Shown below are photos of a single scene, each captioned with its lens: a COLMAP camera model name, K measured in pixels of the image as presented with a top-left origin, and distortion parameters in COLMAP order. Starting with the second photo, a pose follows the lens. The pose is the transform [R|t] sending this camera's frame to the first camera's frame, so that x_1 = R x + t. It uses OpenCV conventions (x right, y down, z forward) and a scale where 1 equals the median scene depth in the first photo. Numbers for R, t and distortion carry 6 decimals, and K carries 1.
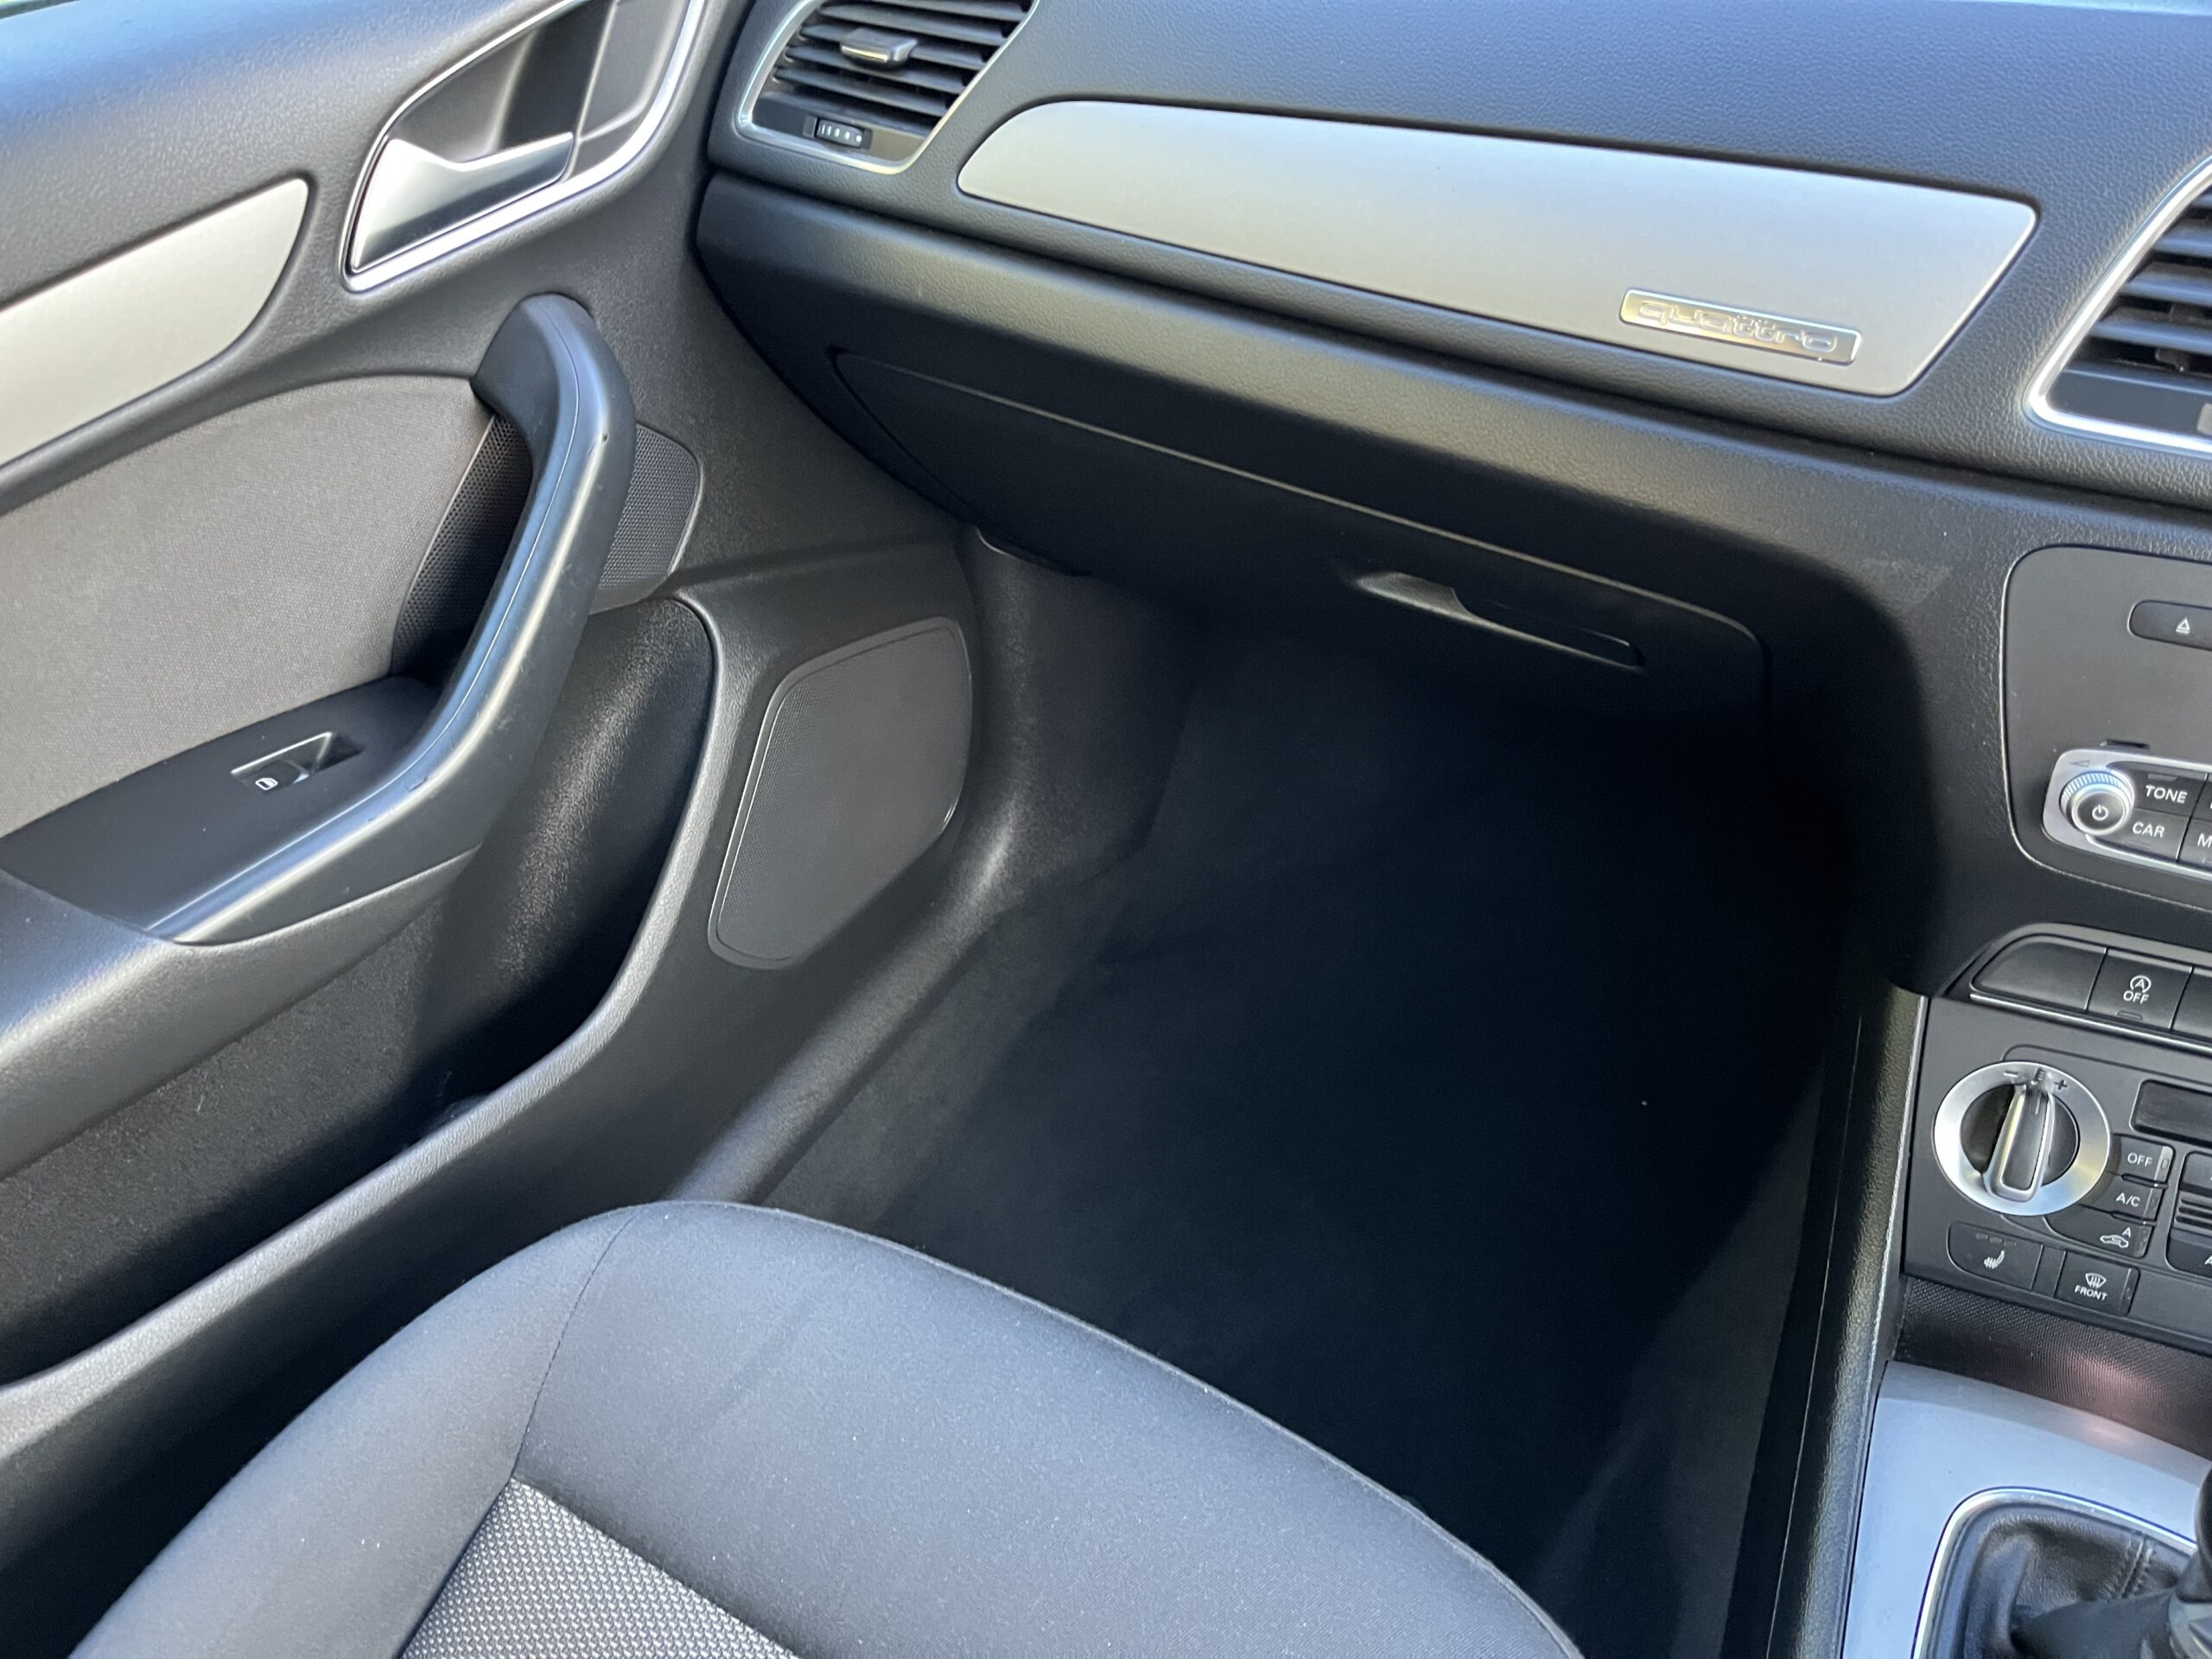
lens RADIAL K [[1679.8, 0, 1106.2], [0, 1679.8, 820.0], [0, 0, 1]] dist [0.047519, -0.057087]
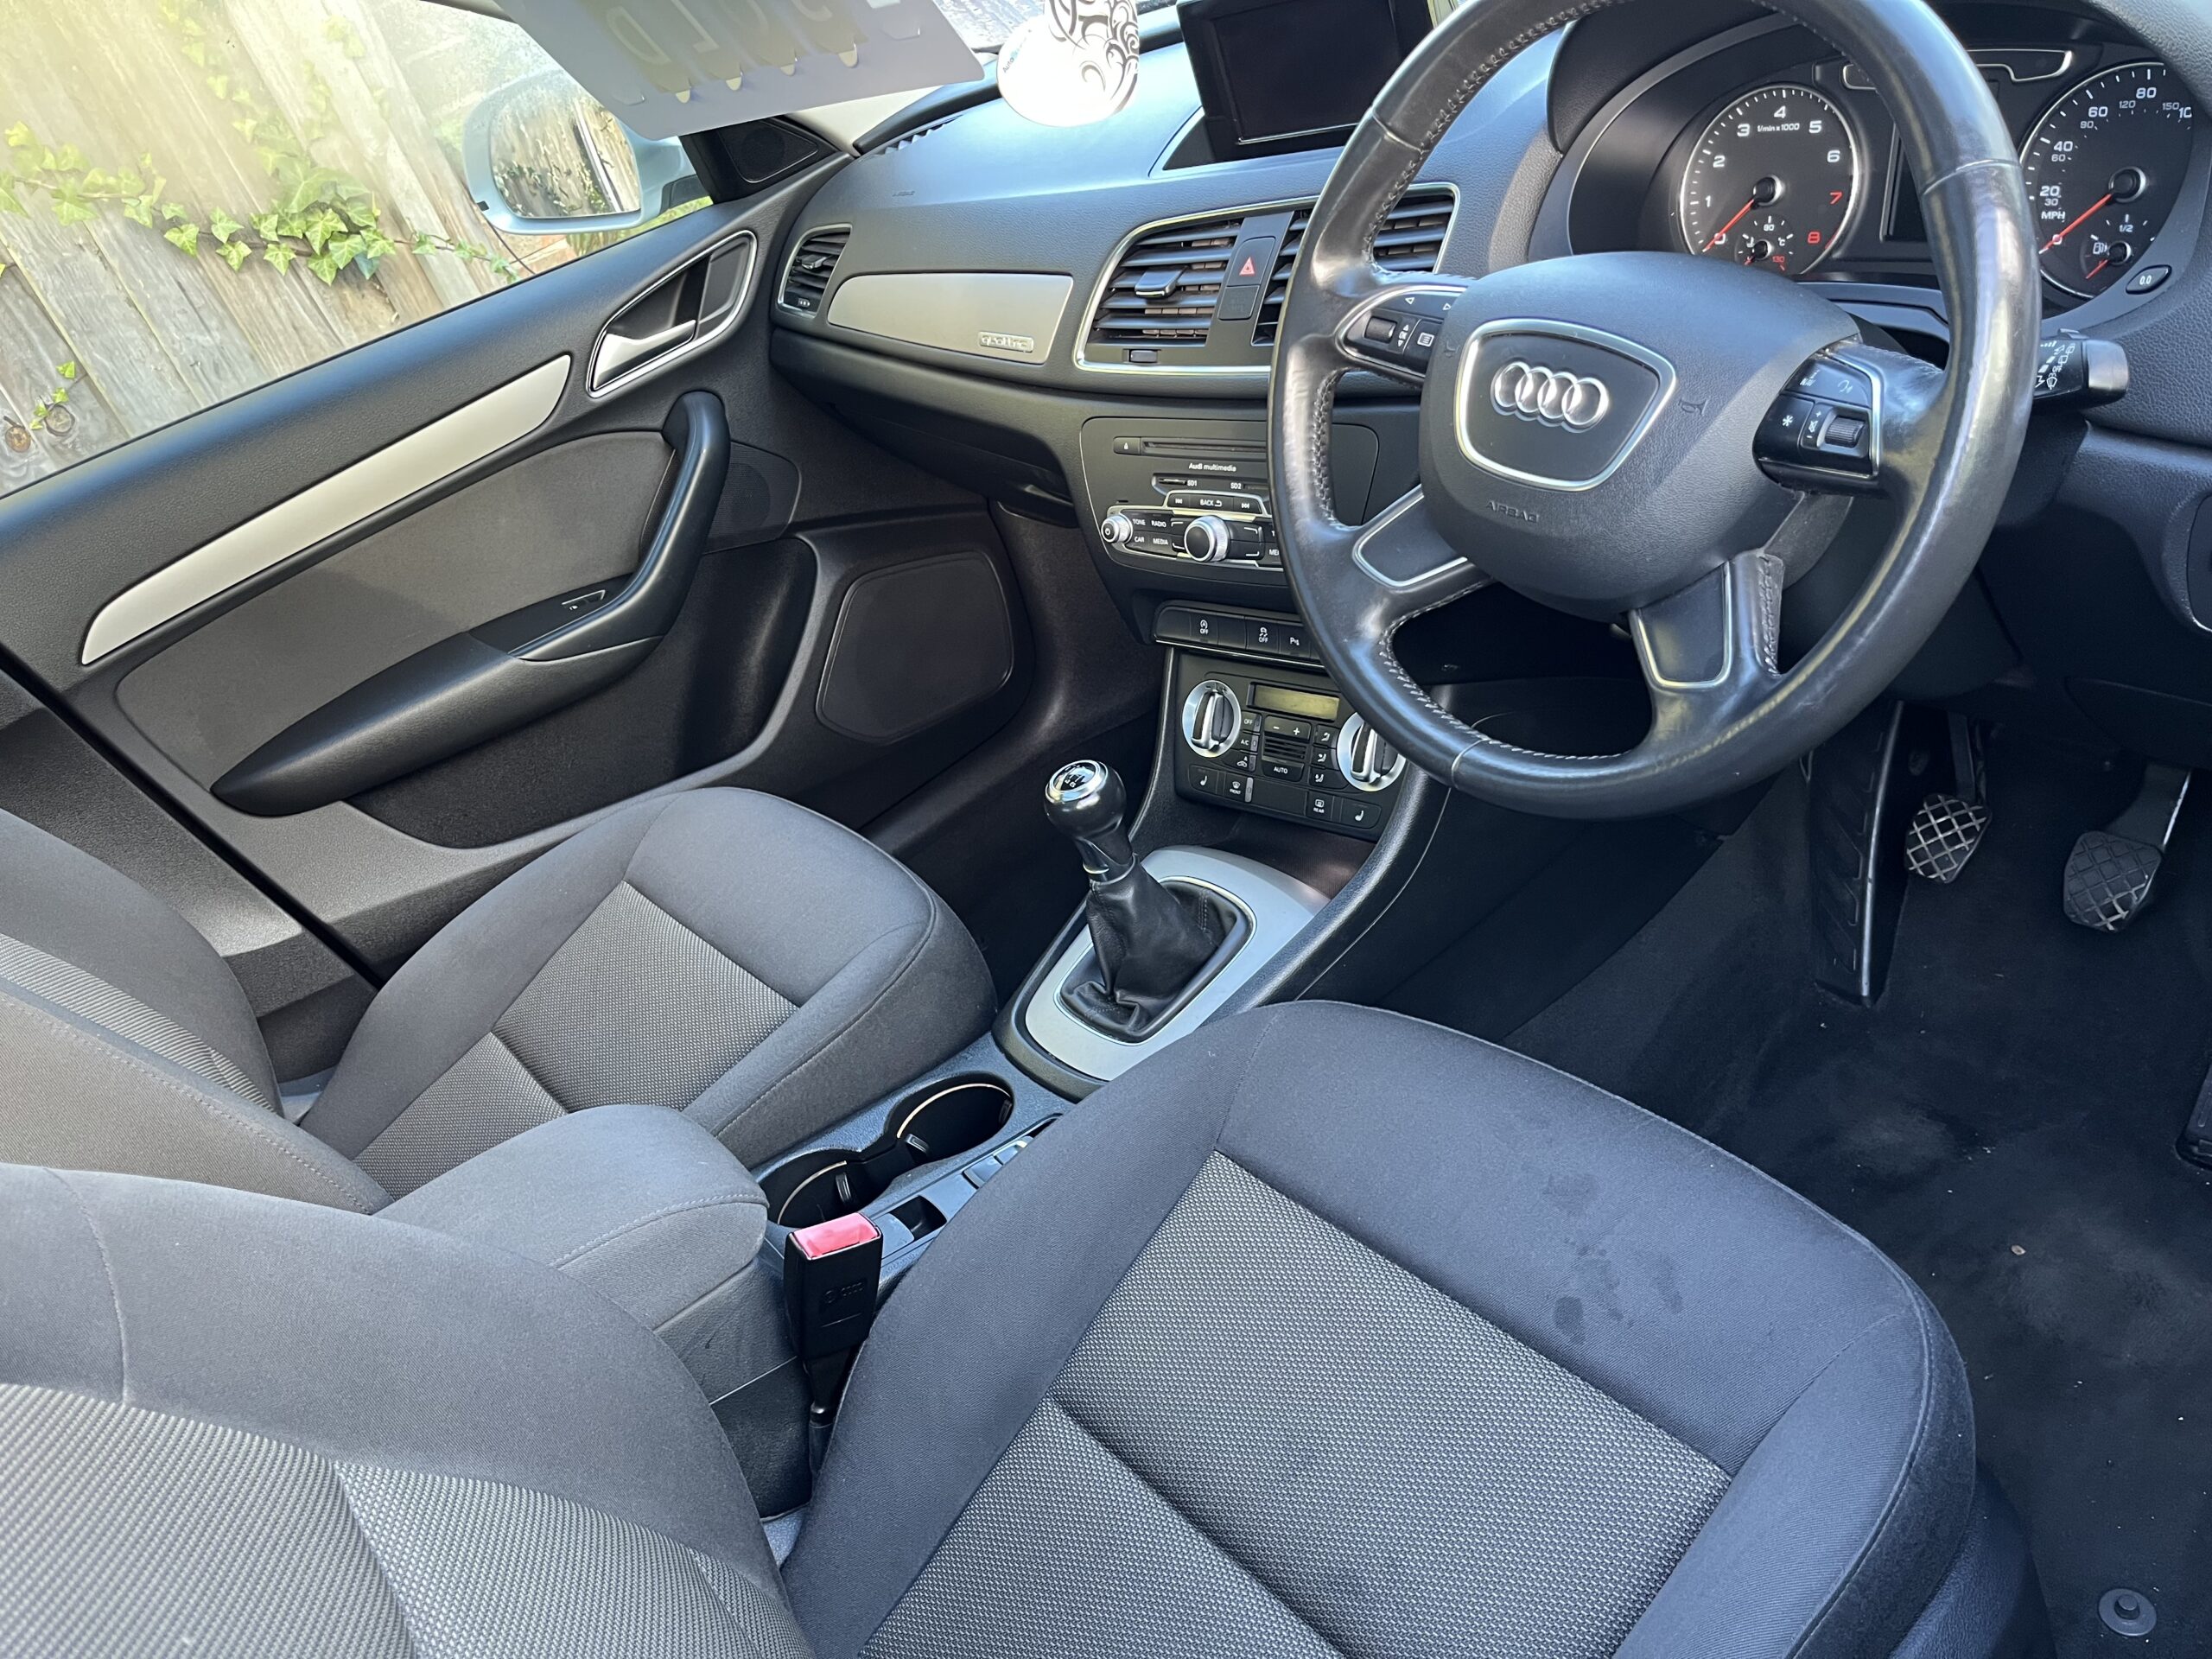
lens RADIAL K [[1694.7, 0, 1110.3], [0, 1694.7, 852.7], [0, 0, 1]] dist [-0.030334, -0.020643]
pose [[0.906603, 0.004925, -0.421956, 1.300436], [-0.023842, 0.998933, -0.039565, 0.435629], [0.421310, 0.045930, 0.905753, -0.882217]]
